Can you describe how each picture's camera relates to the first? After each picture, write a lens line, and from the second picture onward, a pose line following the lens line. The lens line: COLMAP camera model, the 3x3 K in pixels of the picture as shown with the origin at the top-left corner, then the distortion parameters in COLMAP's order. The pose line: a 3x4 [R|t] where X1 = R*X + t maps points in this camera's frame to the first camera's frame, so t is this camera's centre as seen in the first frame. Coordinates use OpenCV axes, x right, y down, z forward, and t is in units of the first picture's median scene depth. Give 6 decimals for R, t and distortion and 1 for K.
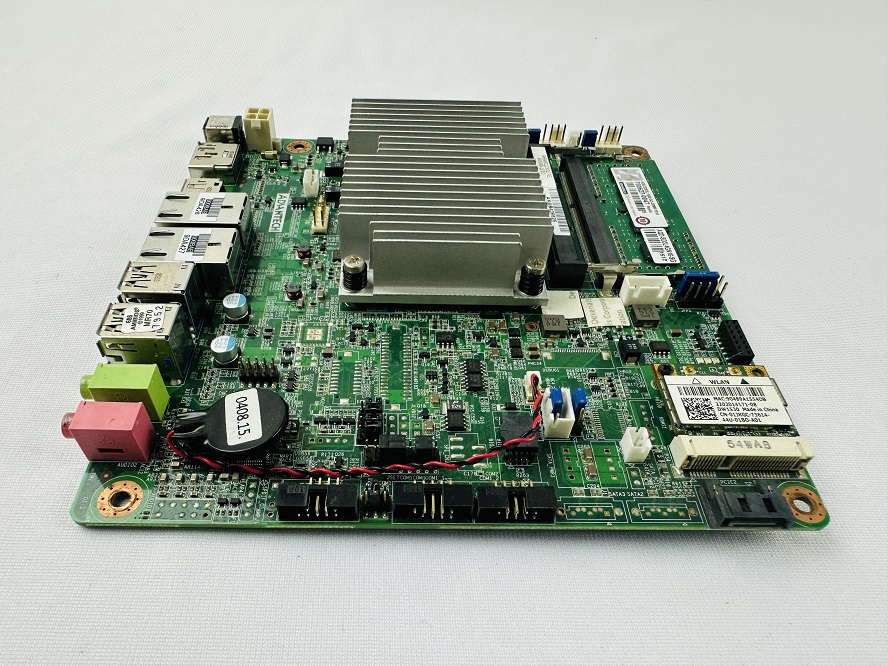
lens RADIAL K [[680.2, 0, 408.8], [0, 680.2, 337.1], [0, 0, 1]] dist [-0.002713, 0.001659]
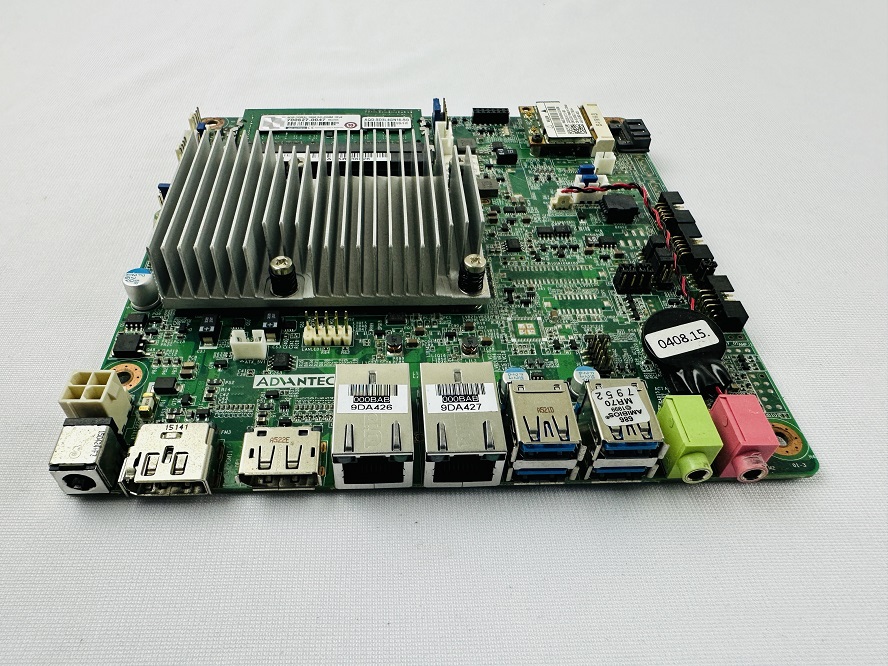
lens RADIAL K [[680.2, 0, 408.8], [0, 680.2, 337.1], [0, 0, 1]] dist [-0.002713, 0.001659]
pose [[-0.024729, -0.722712, 0.690706, -0.836349], [0.689712, 0.487809, 0.535107, -0.651846], [-0.723662, 0.489621, 0.486400, 0.676507]]
